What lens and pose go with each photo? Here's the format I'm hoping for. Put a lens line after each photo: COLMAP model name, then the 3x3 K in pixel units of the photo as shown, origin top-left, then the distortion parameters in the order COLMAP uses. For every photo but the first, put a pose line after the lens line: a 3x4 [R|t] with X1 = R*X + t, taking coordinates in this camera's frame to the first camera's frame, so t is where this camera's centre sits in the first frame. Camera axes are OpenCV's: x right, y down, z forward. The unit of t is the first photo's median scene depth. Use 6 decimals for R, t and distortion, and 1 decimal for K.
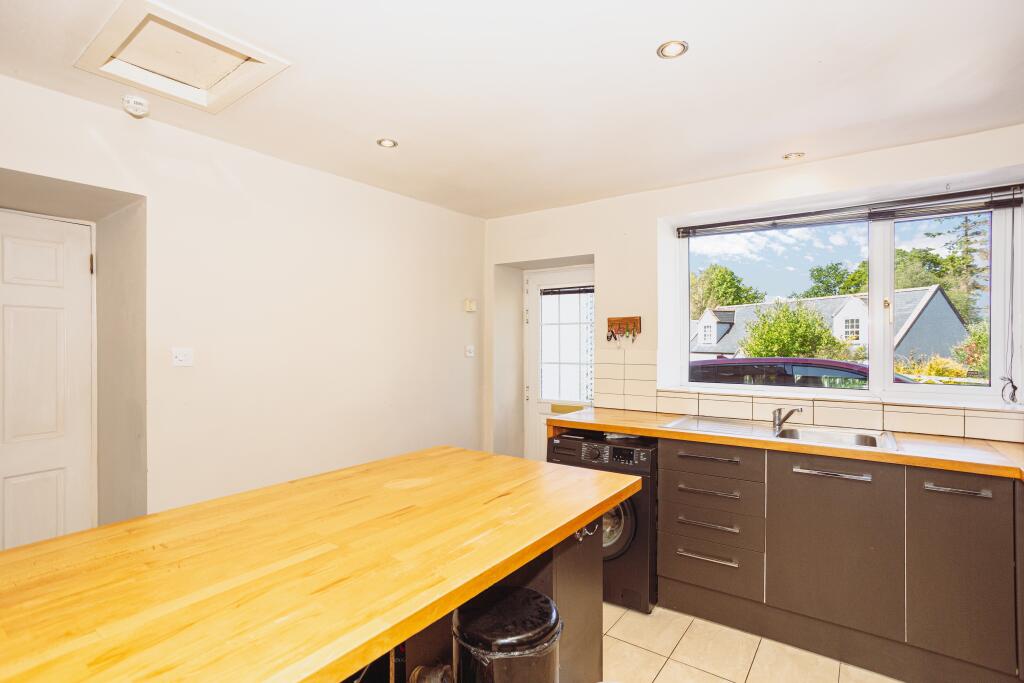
lens RADIAL K [[495.4, 0, 506.2], [0, 495.4, 340.3], [0, 0, 1]] dist [-0.025545, 0.000728]
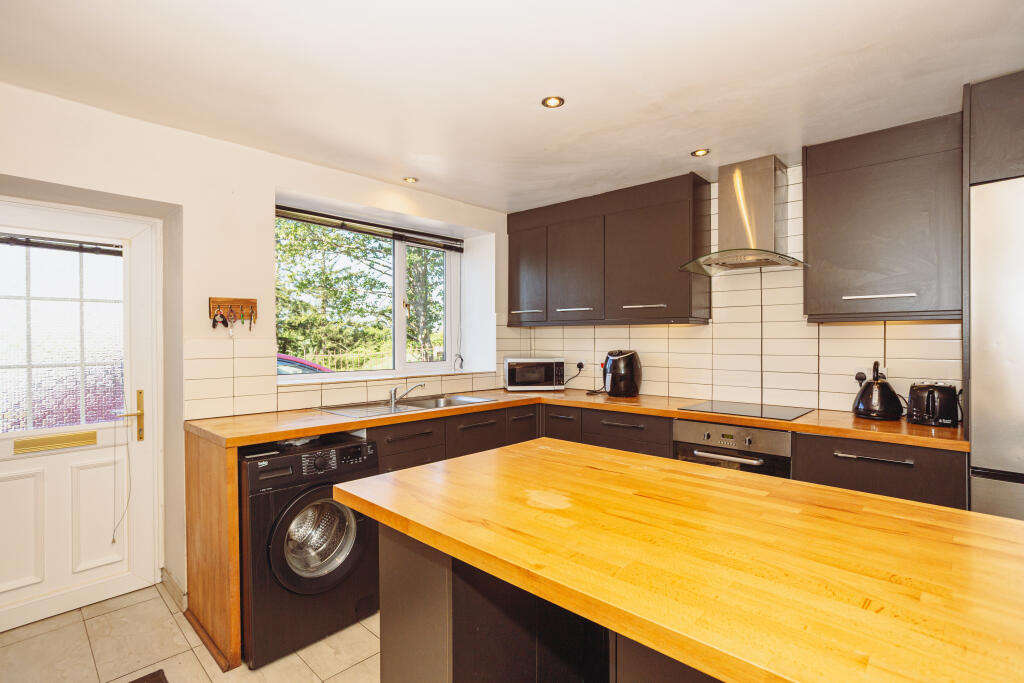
lens RADIAL K [[495.4, 0, 506.2], [0, 495.4, 340.3], [0, 0, 1]] dist [-0.025545, 0.000728]
pose [[0.121440, -0.004166, 0.992590, -0.640054], [-0.000768, 0.999990, 0.004291, 0.021949], [-0.992598, -0.001284, 0.121436, 0.631666]]
